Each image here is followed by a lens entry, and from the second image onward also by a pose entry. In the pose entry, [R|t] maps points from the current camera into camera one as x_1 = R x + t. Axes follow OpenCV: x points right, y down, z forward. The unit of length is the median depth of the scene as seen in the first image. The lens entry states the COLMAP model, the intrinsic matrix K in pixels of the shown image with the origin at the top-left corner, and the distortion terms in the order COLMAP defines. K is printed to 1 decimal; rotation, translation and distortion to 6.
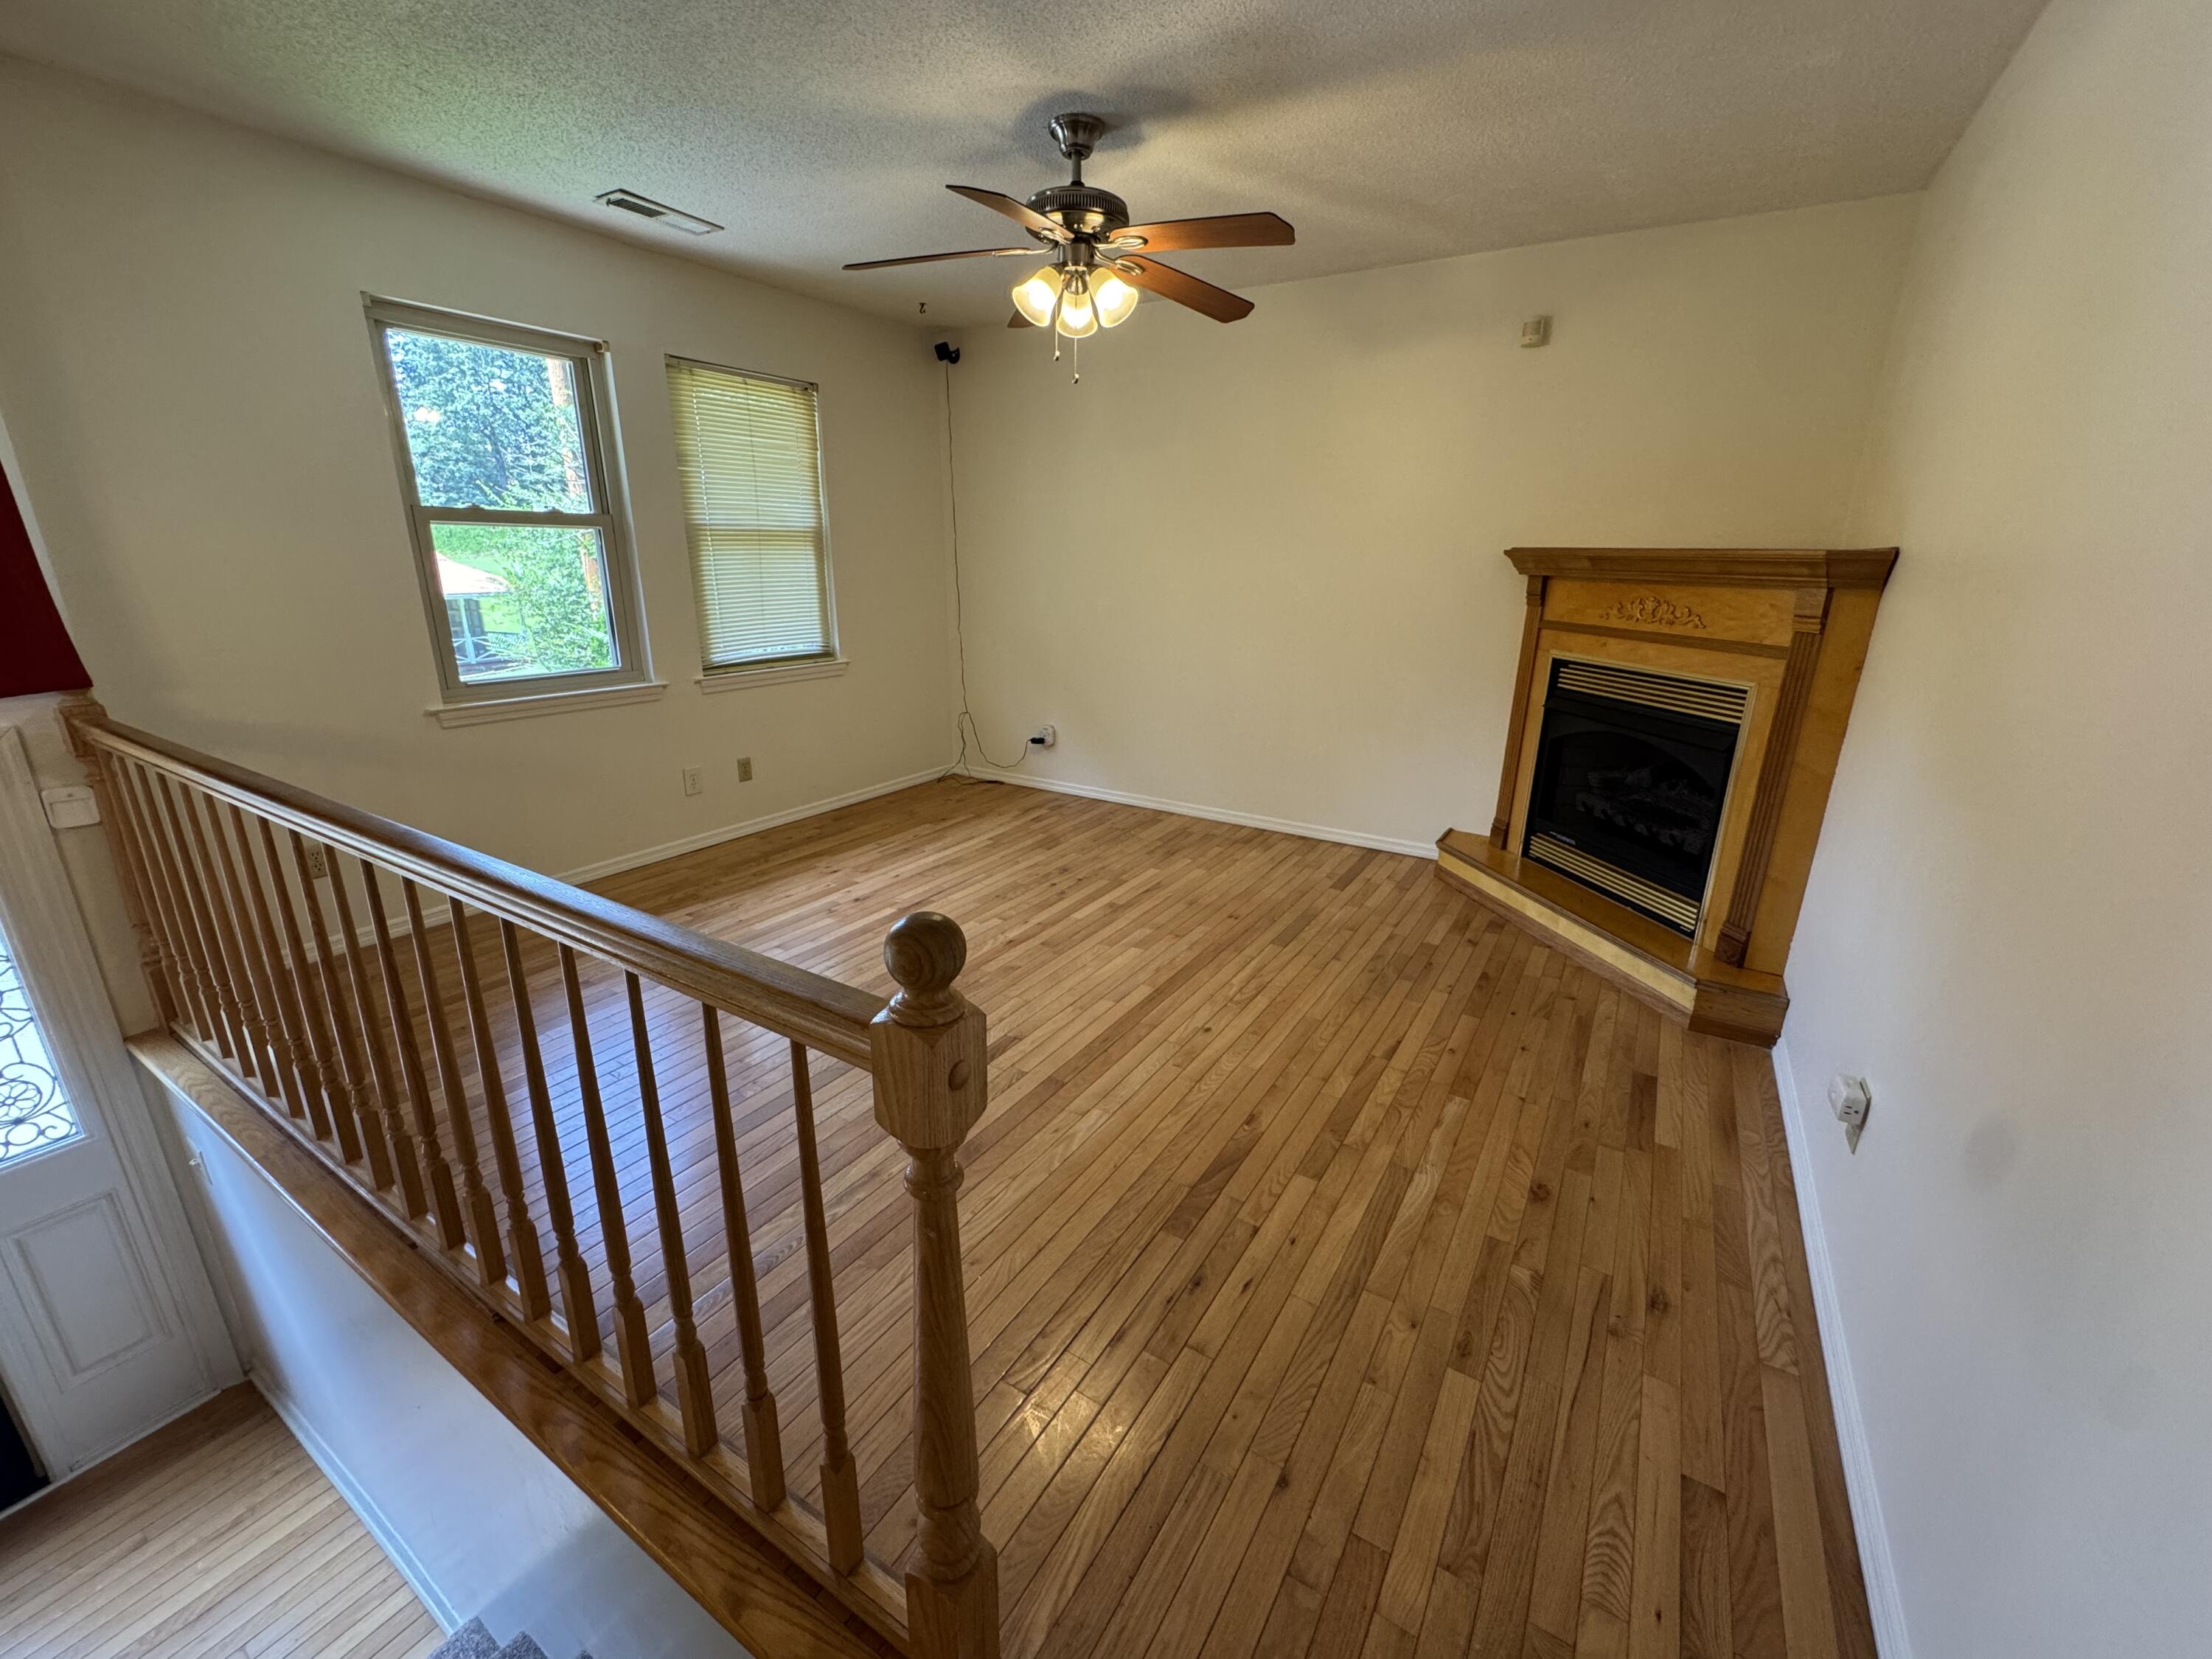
lens RADIAL K [[887.3, 0, 1108.4], [0, 887.3, 824.2], [0, 0, 1]] dist [-0.005834, 0.001076]
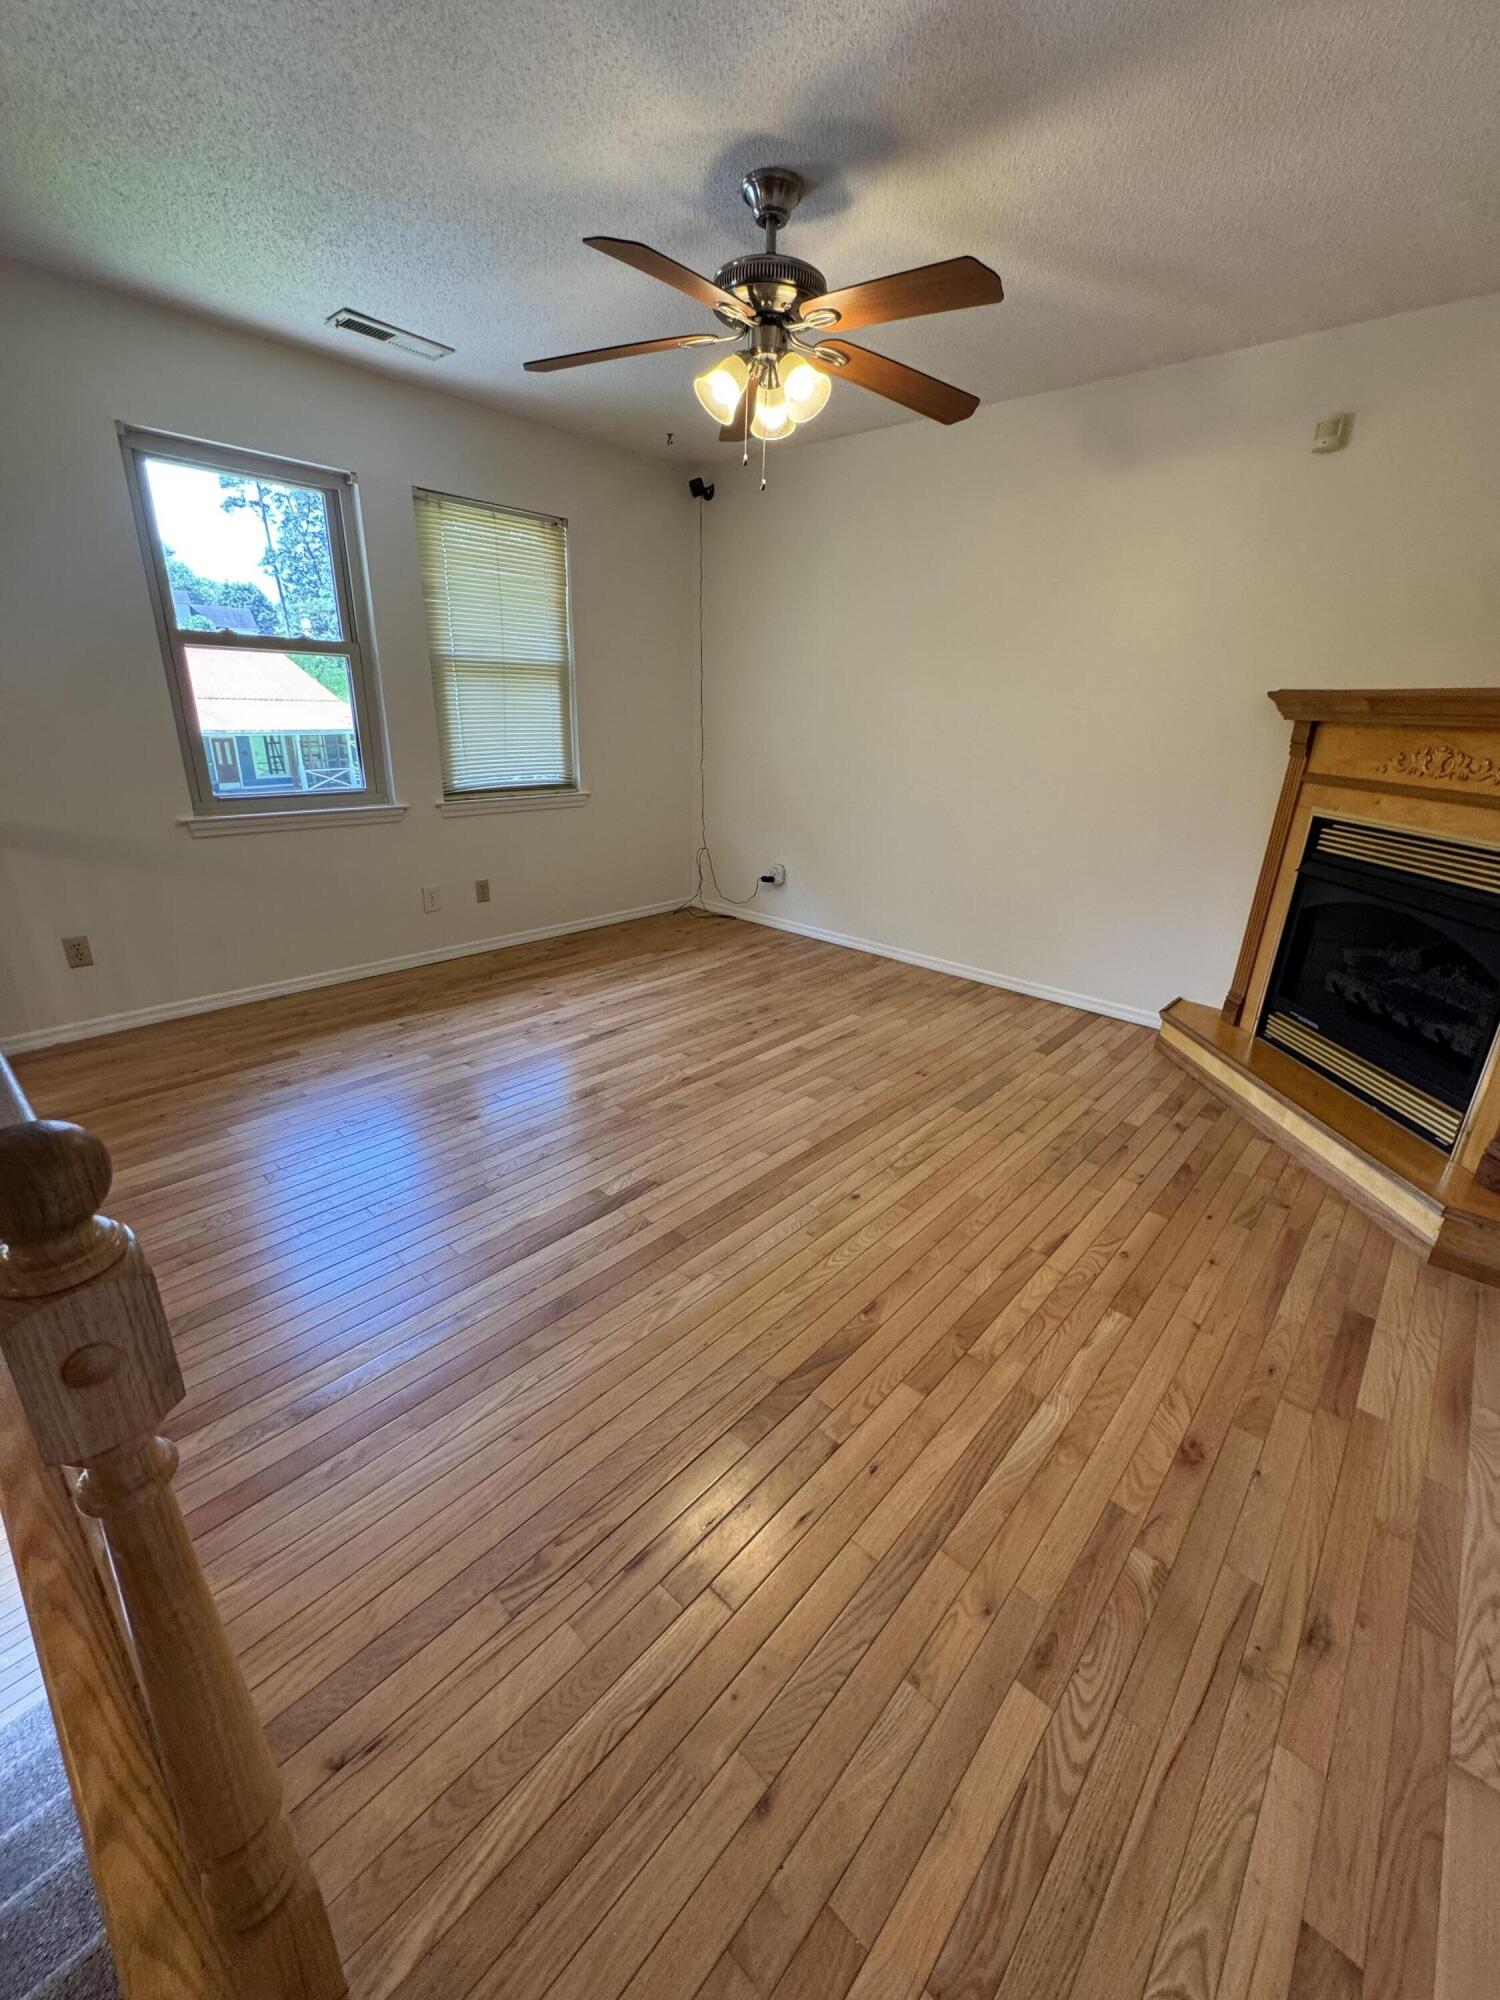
lens RADIAL K [[802.3, 0, 753.1], [0, 802.3, 996.4], [0, 0, 1]] dist [-0.005834, 0.001076]
pose [[0.984072, 0.077817, -0.159832, 0.119936], [-0.069633, 0.995989, 0.056191, -0.019146], [0.163563, -0.044166, 0.985544, 0.148662]]
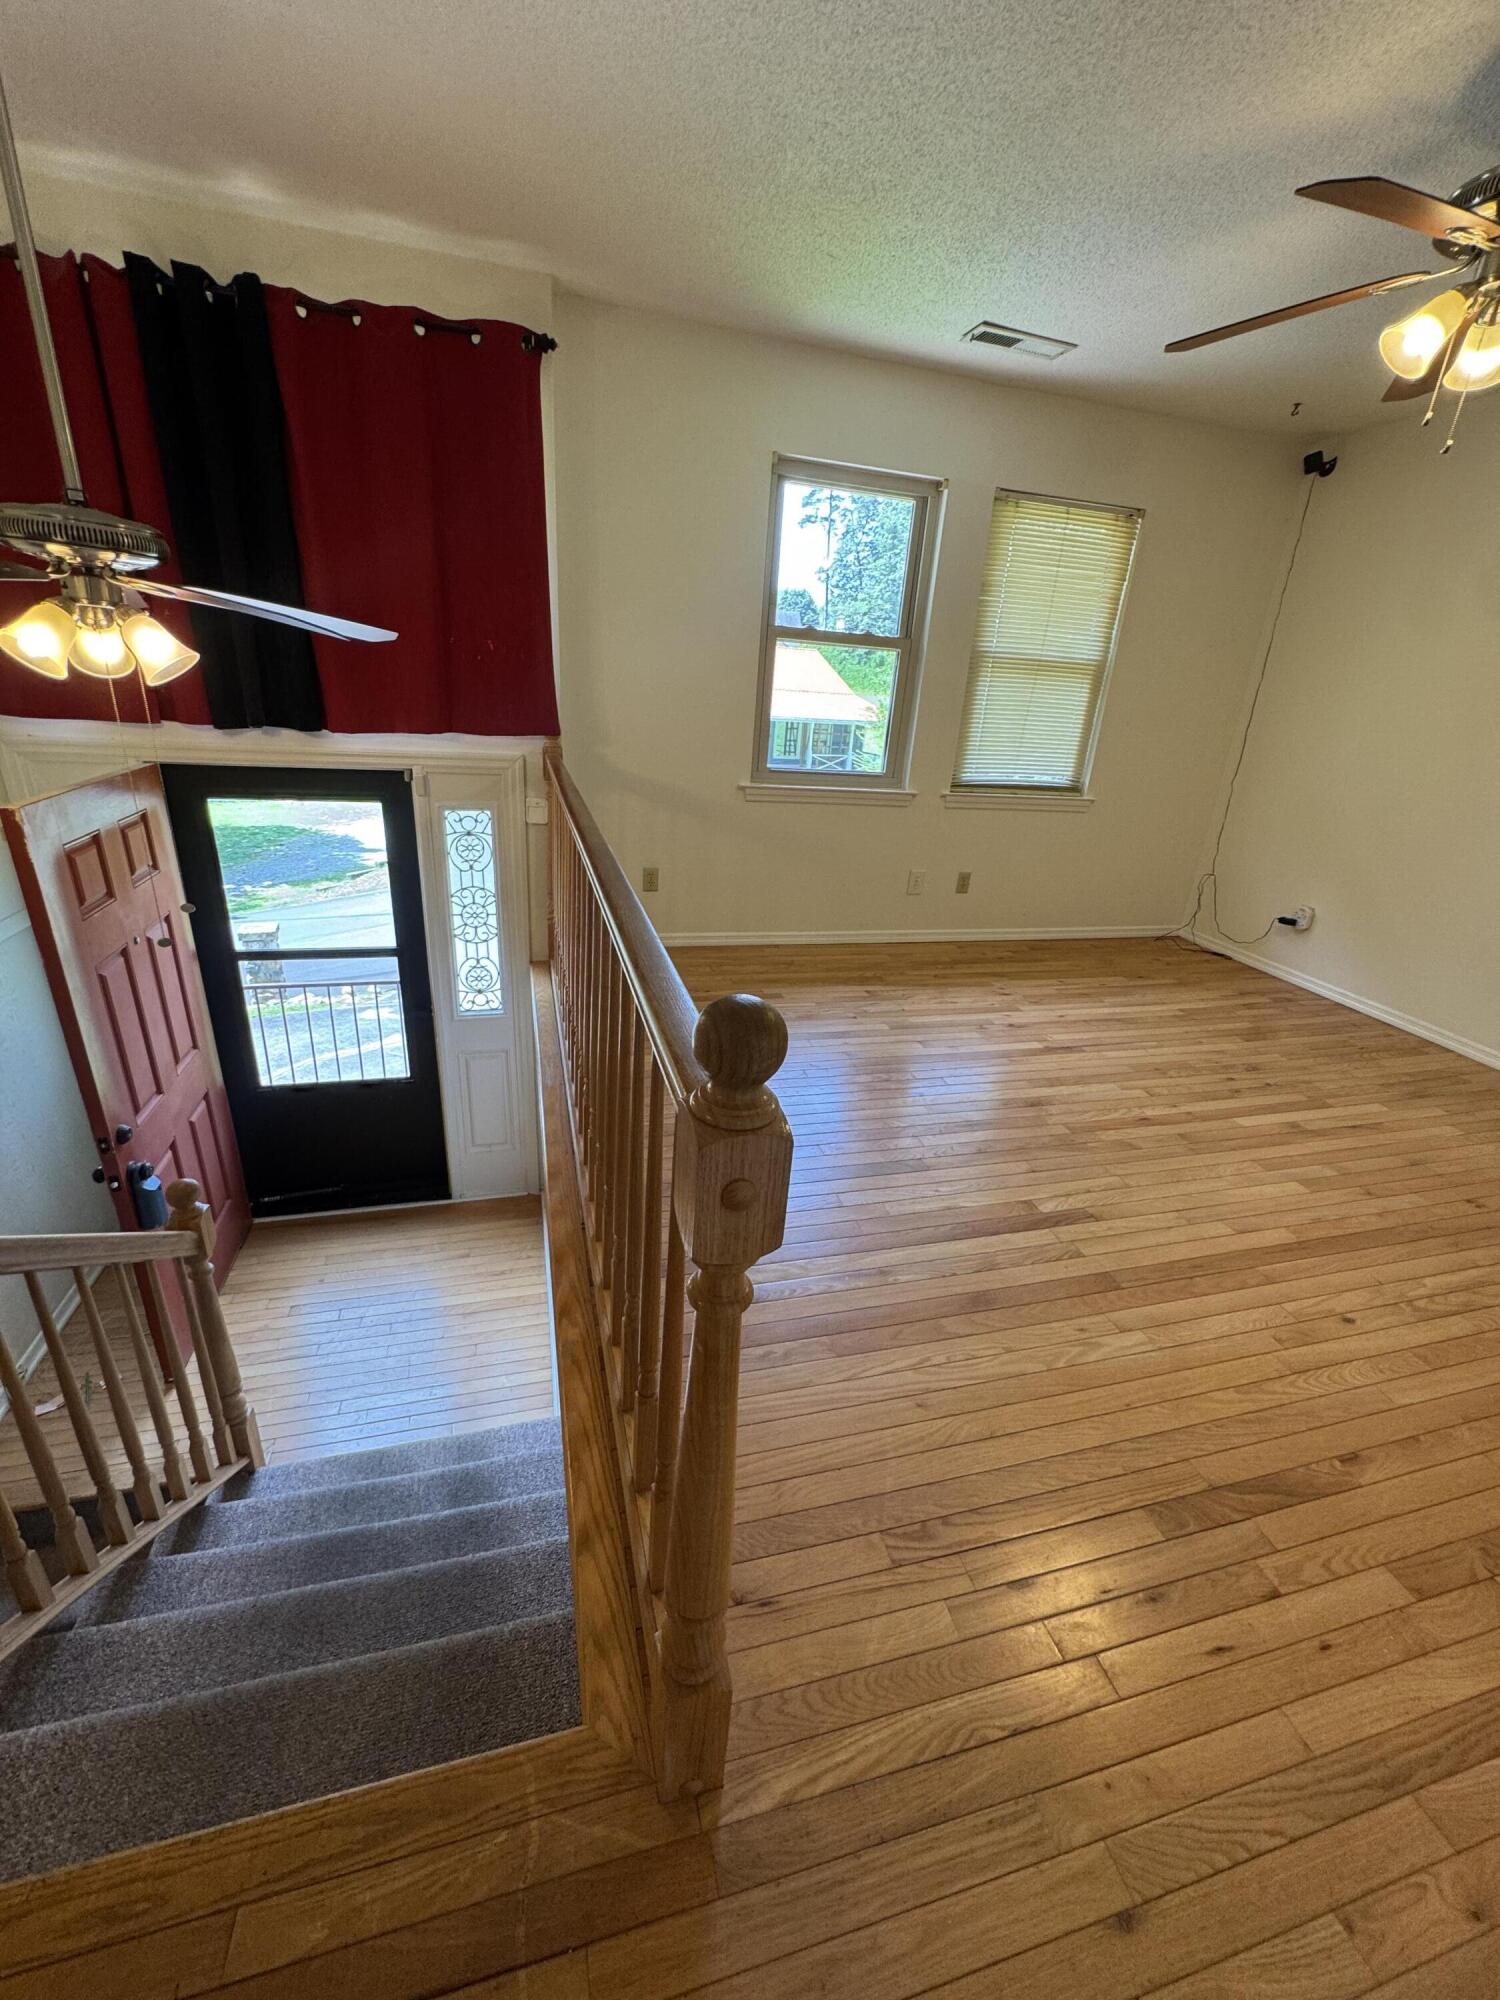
lens RADIAL K [[802.3, 0, 752.3], [0, 802.3, 996.3], [0, 0, 1]] dist [-0.005834, 0.001076]
pose [[0.733775, 0.286297, -0.616123, 0.076578], [-0.254493, 0.956674, 0.141452, -0.002261], [0.629926, 0.053005, 0.774844, 0.122117]]
